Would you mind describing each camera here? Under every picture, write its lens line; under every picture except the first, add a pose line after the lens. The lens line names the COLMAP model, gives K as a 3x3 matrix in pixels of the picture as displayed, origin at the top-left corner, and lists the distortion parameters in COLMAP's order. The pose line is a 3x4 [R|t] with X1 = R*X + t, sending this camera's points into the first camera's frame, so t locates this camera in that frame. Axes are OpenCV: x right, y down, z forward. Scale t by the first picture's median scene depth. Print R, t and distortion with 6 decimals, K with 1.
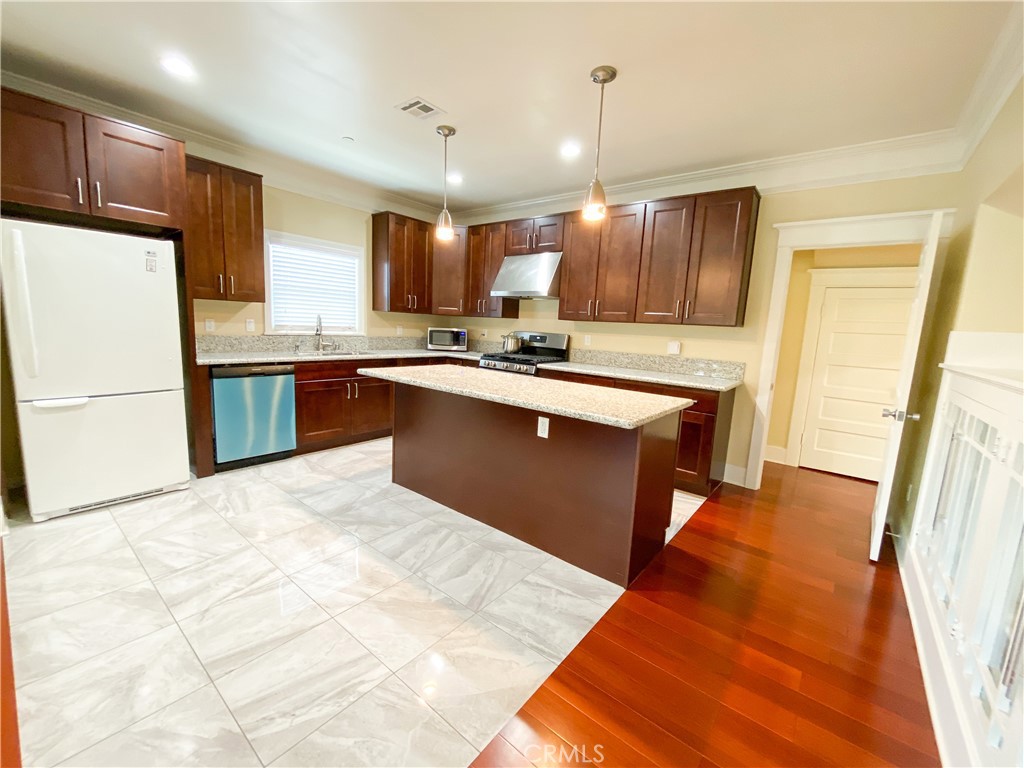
lens RADIAL K [[417.6, 0, 516.7], [0, 417.6, 384.3], [0, 0, 1]] dist [0.004216, 0.000046]
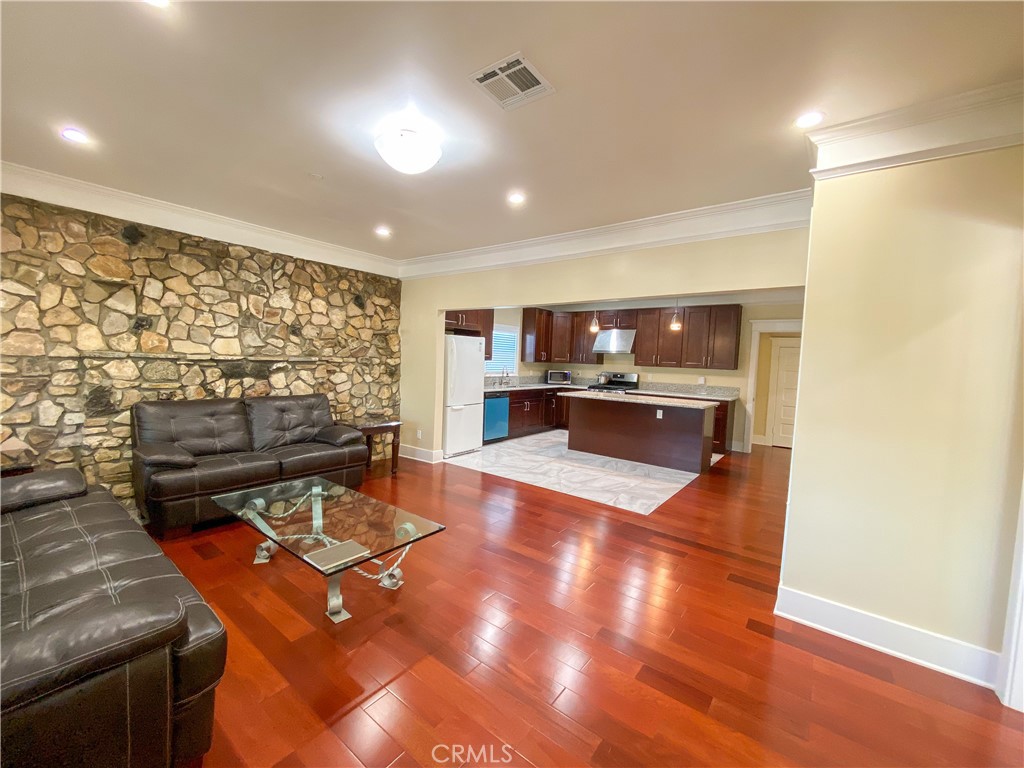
lens RADIAL K [[417.6, 0, 507.7], [0, 417.6, 387.1], [0, 0, 1]] dist [0.004216, 0.000046]
pose [[0.999872, -0.015489, 0.003987, -0.528515], [0.015743, 0.997103, -0.074422, 0.072536], [-0.002823, 0.074475, 0.997219, -0.918435]]
